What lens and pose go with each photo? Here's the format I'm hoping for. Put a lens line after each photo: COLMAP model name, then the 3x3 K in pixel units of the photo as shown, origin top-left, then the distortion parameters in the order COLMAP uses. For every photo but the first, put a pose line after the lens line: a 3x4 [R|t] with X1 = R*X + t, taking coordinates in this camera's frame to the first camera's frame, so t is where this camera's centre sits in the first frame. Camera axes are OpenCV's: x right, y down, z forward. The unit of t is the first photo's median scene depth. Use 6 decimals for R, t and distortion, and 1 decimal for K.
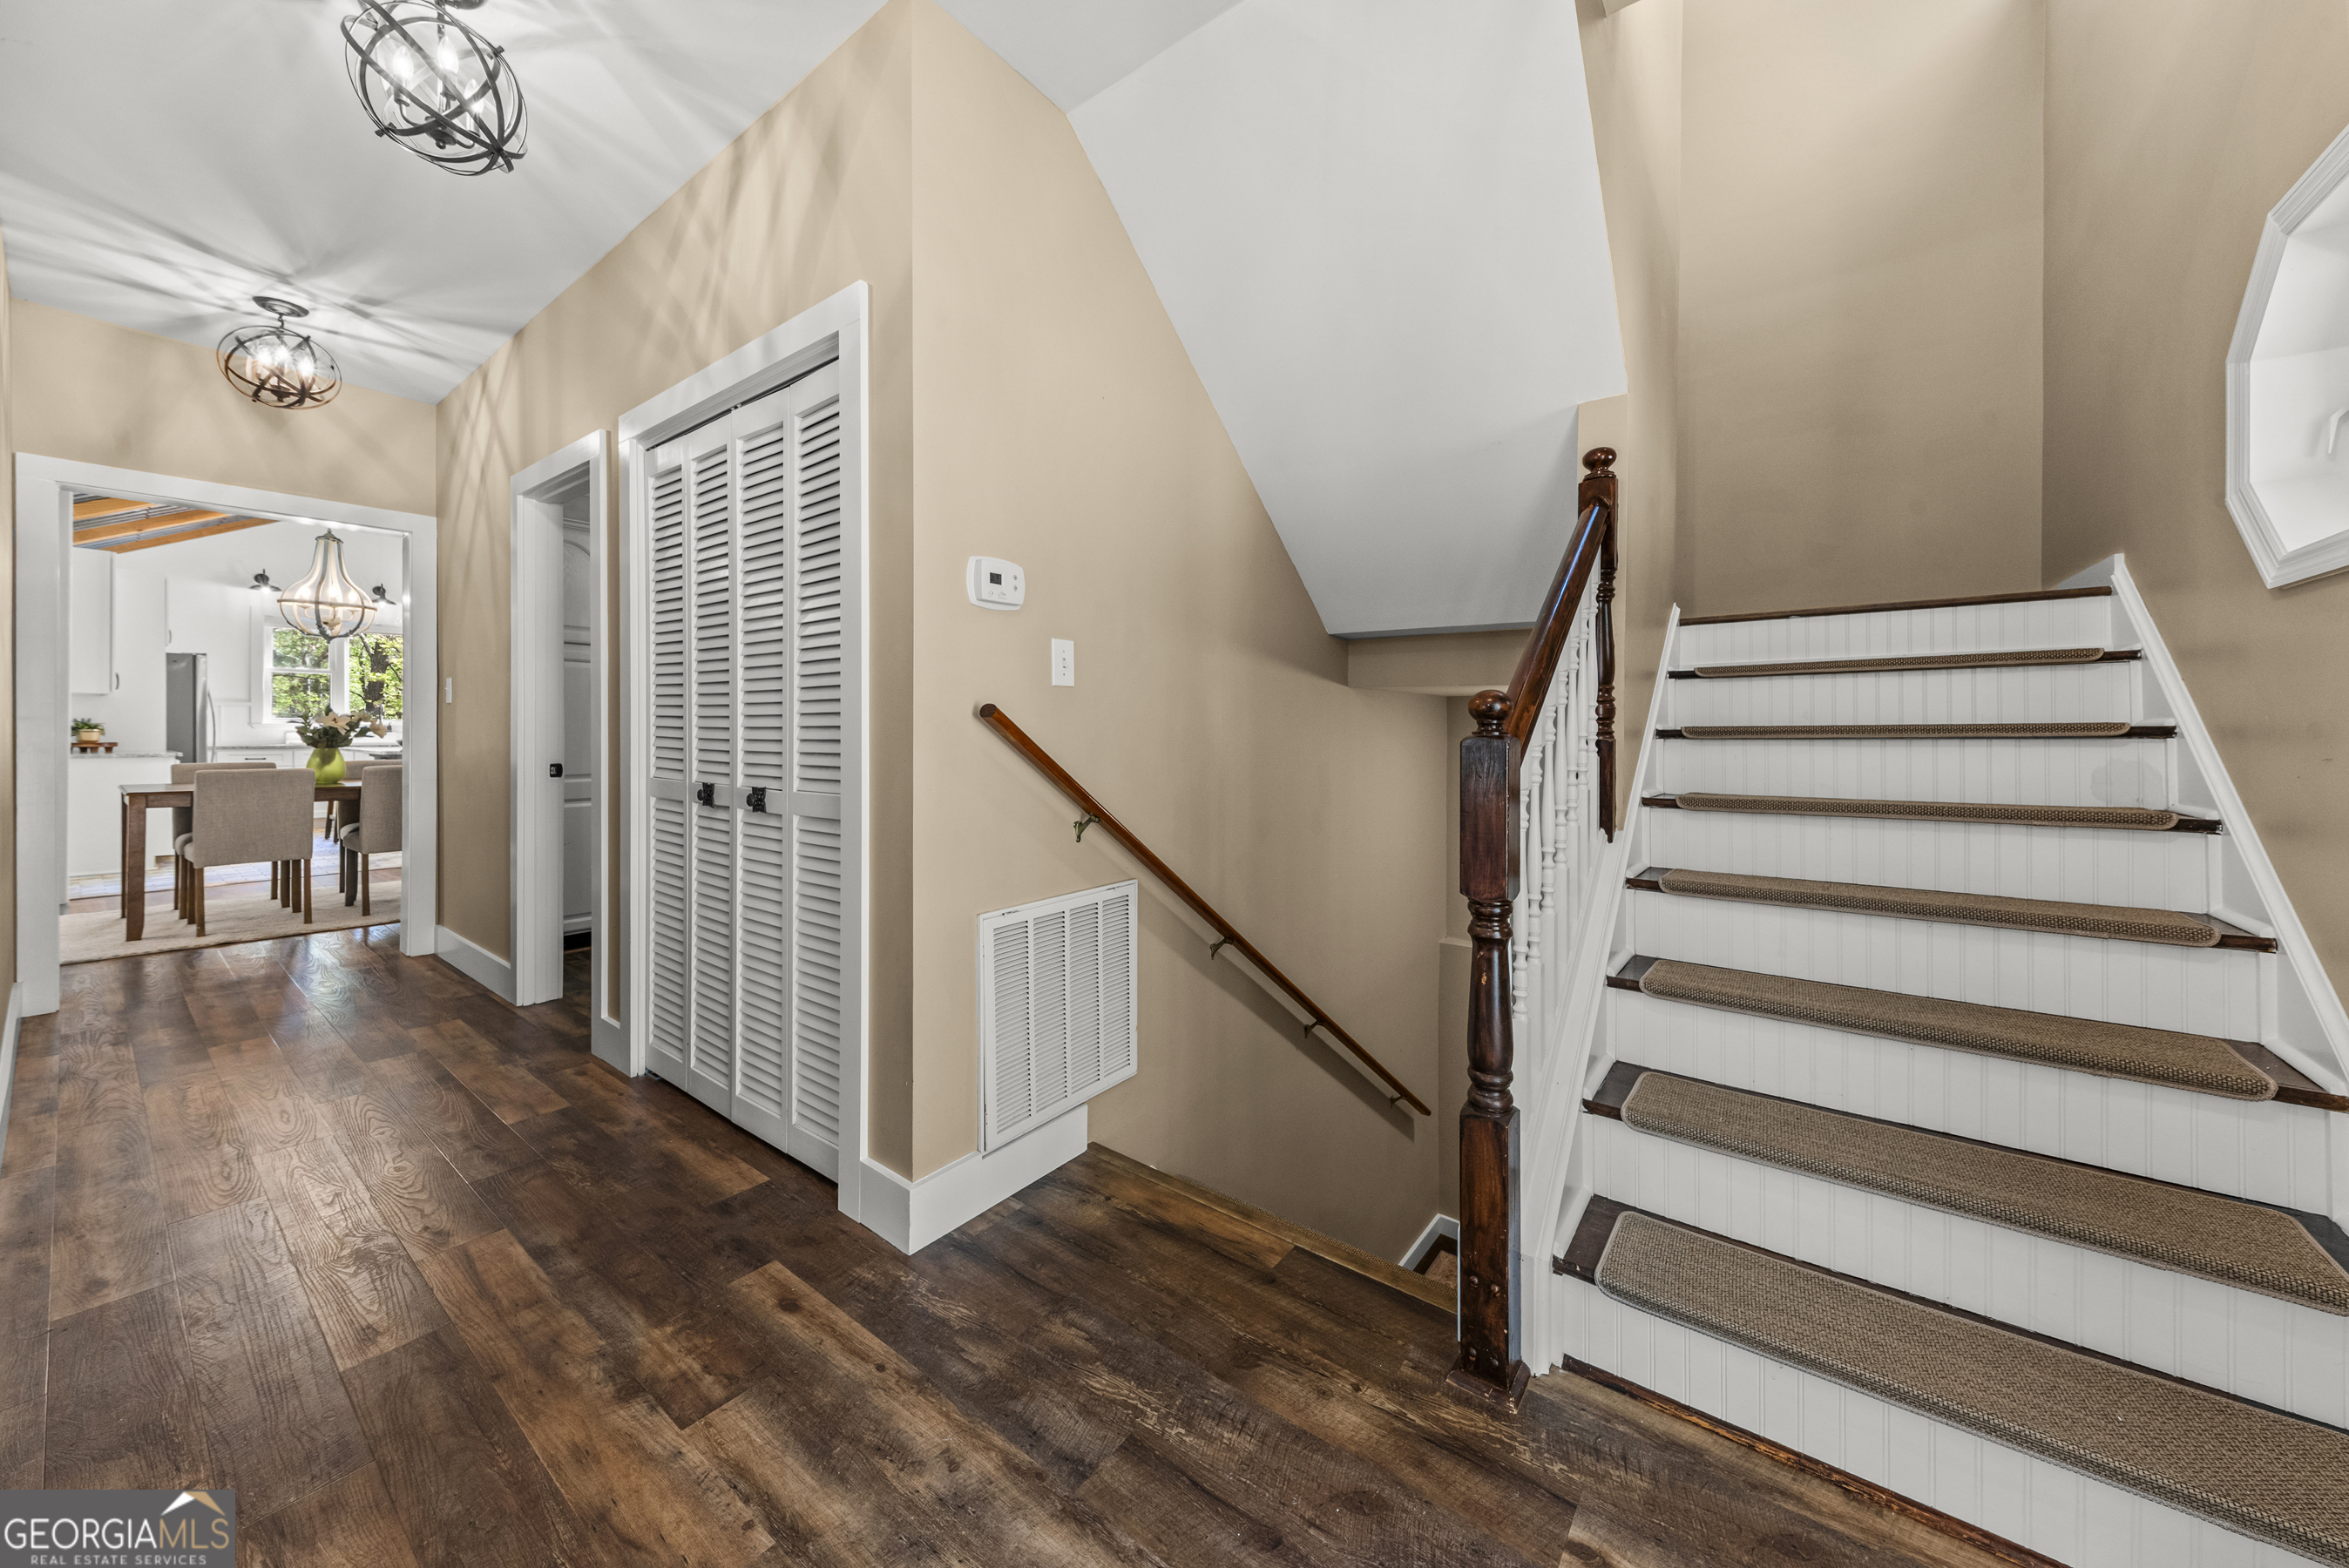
lens RADIAL K [[825.4, 0, 1199.6], [0, 825.4, 735.8], [0, 0, 1]] dist [0.009509, -0.002913]
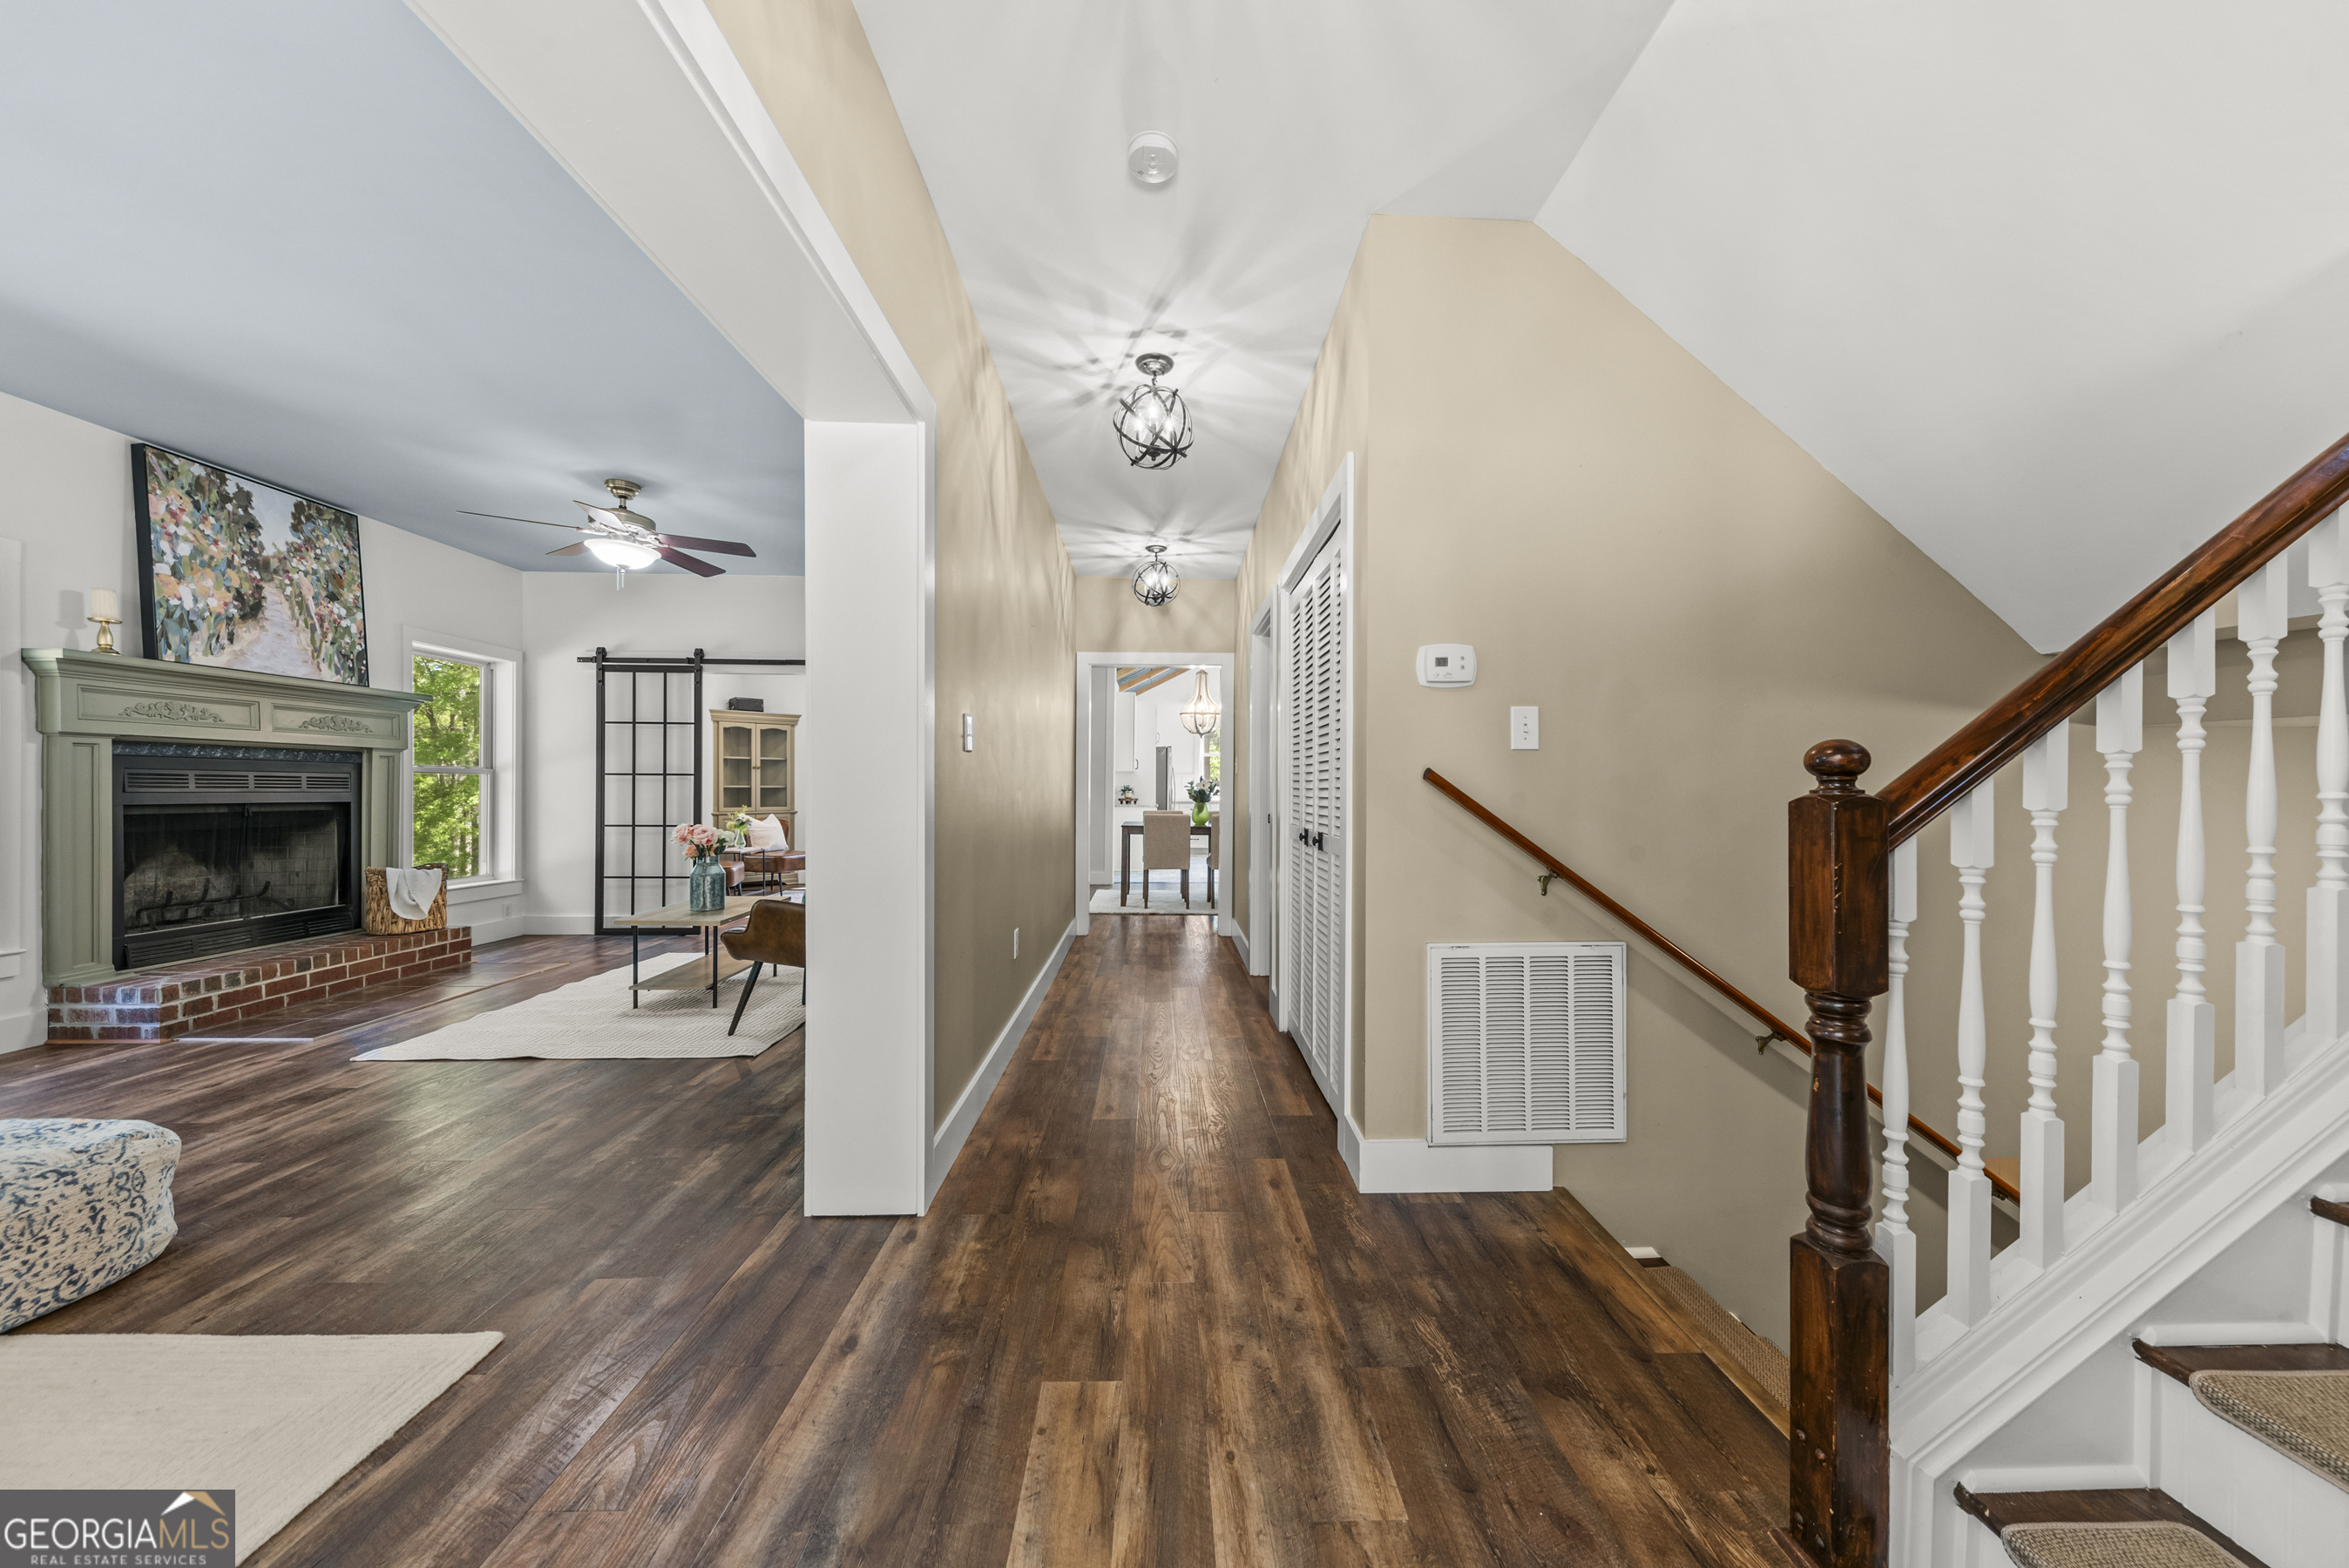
lens RADIAL K [[825.4, 0, 1181.4], [0, 825.4, 789.8], [0, 0, 1]] dist [0.009509, -0.002913]
pose [[0.612093, -0.002674, -0.790782, 0.416373], [-0.005506, 0.999956, -0.007644, 0.004003], [0.790767, 0.009033, 0.612051, -0.018831]]
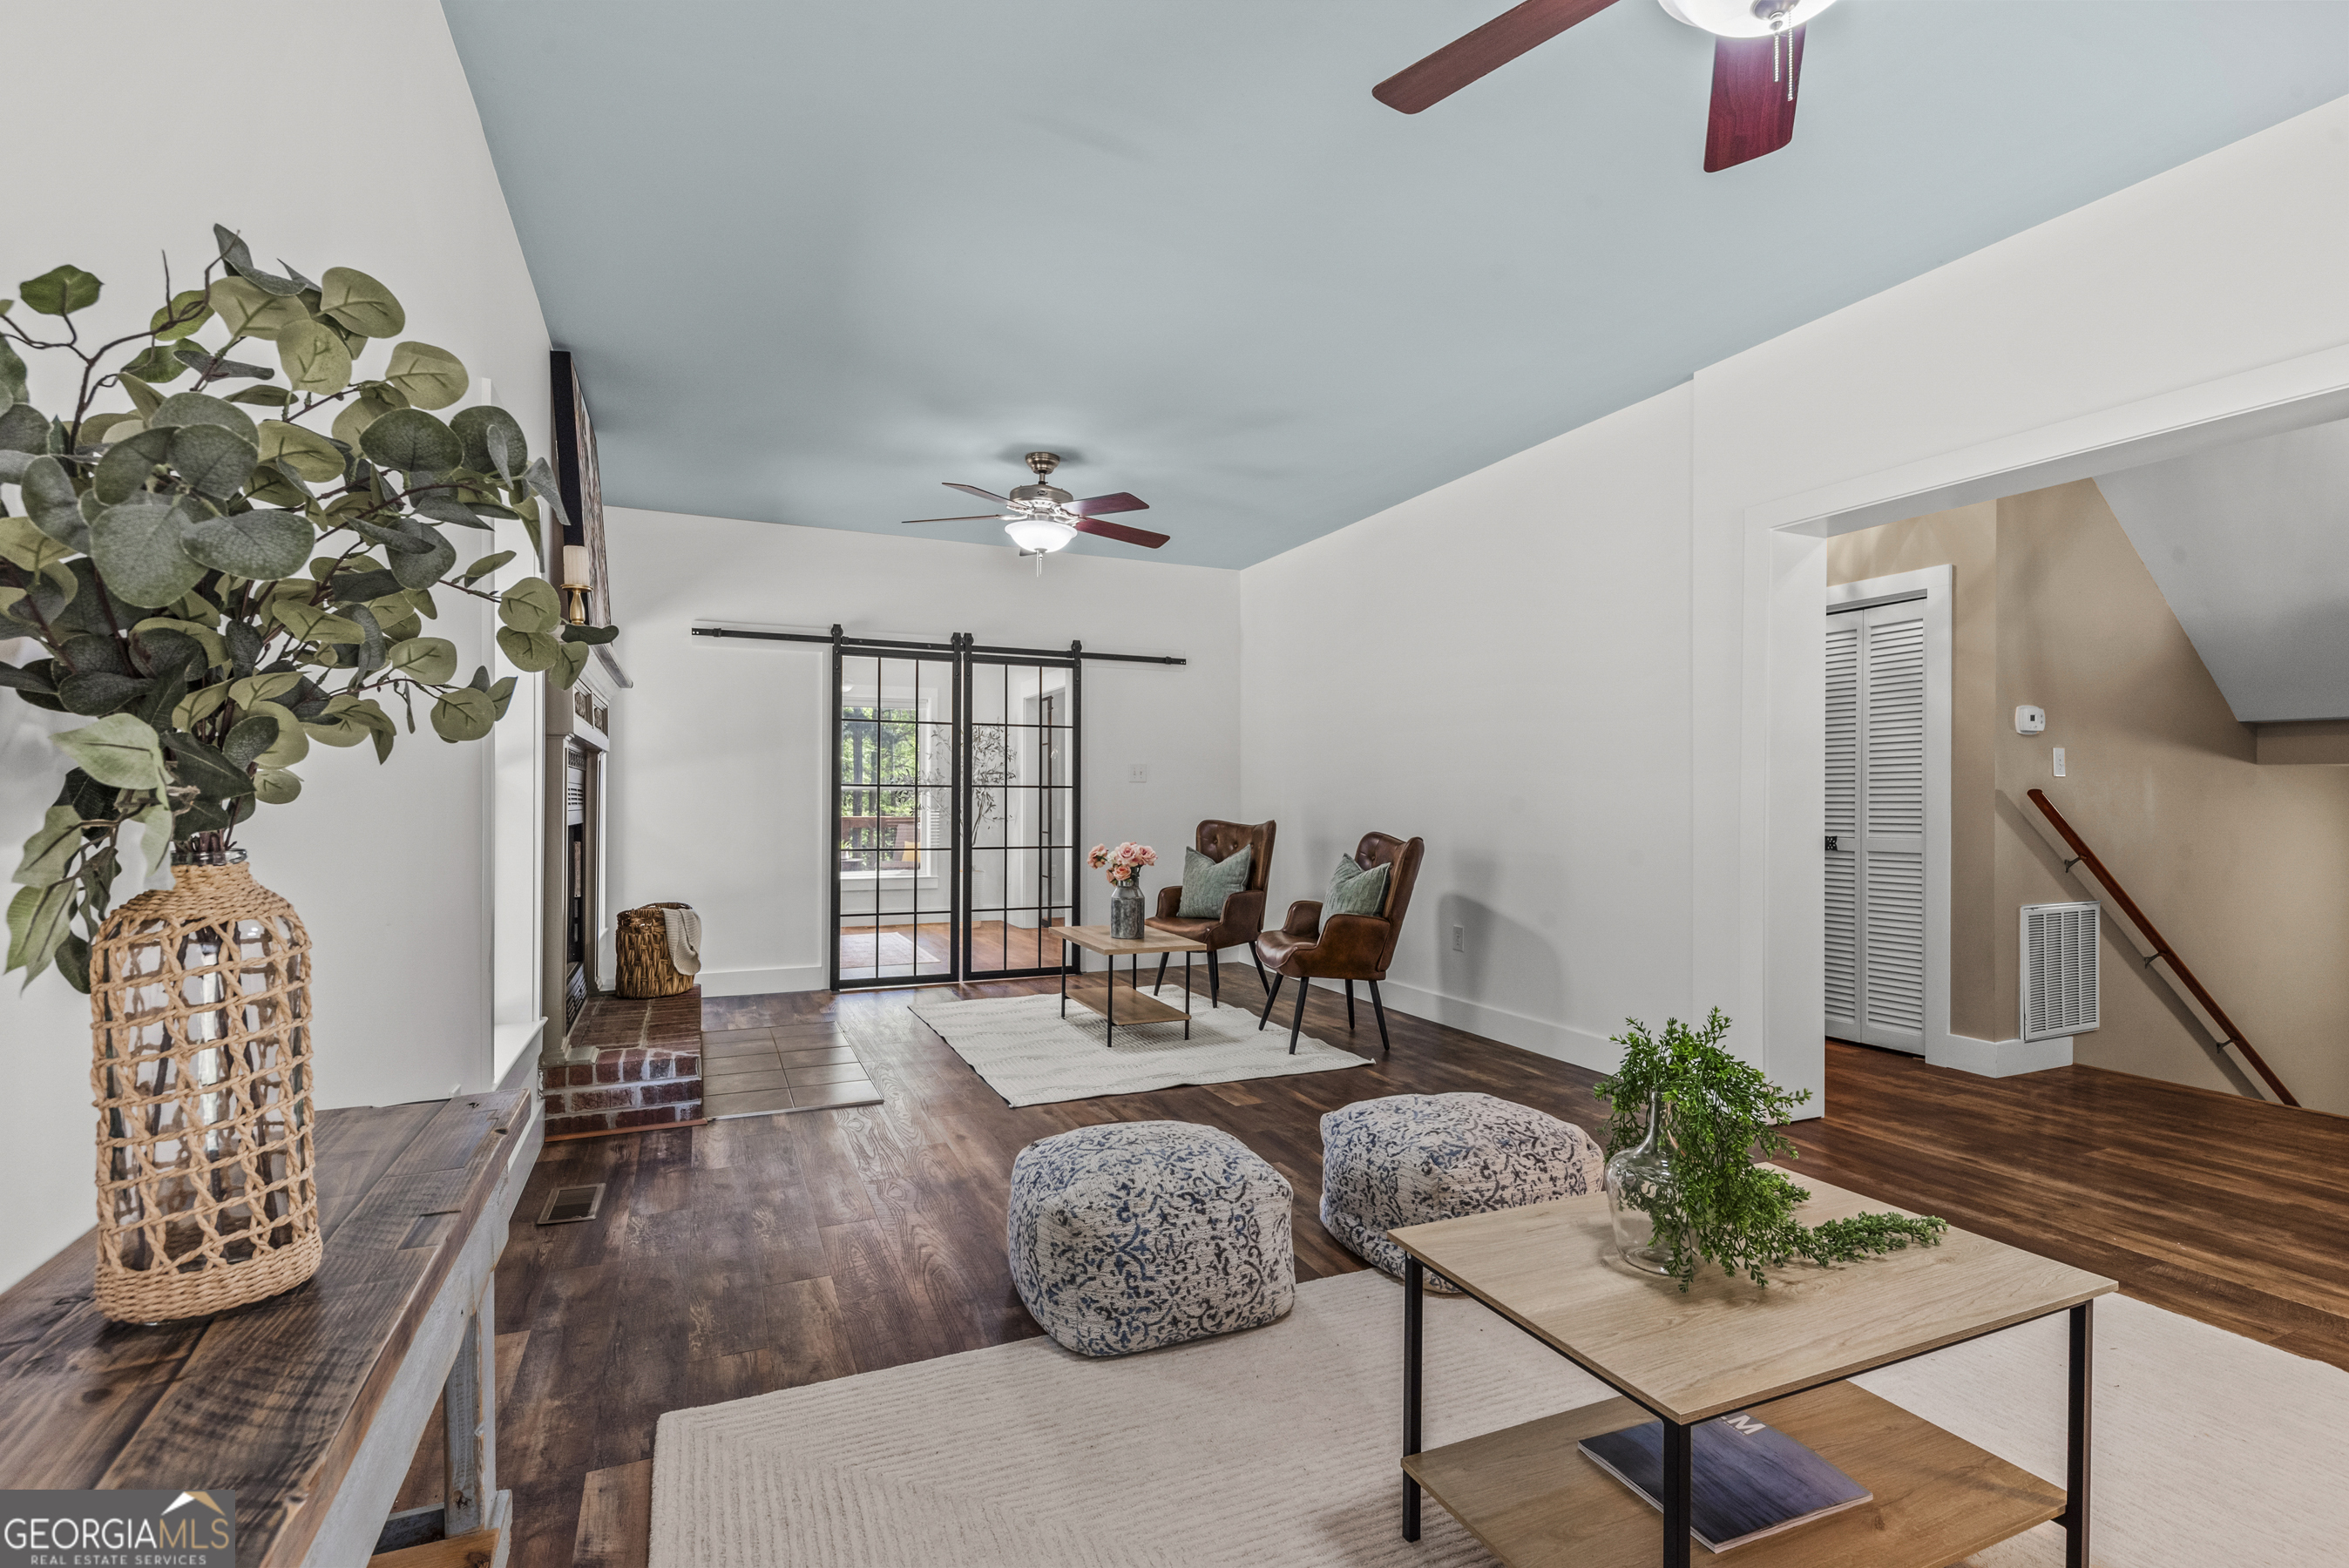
lens RADIAL K [[1075.6, 0, 1210.1], [0, 1075.6, 795.3], [0, 0, 1]] dist [0.002646, -0.000261]
pose [[0.871017, -0.005764, -0.491218, -0.578413], [0.000226, 0.999936, -0.011332, 0.002525], [0.491252, 0.009759, 0.870963, -1.694552]]
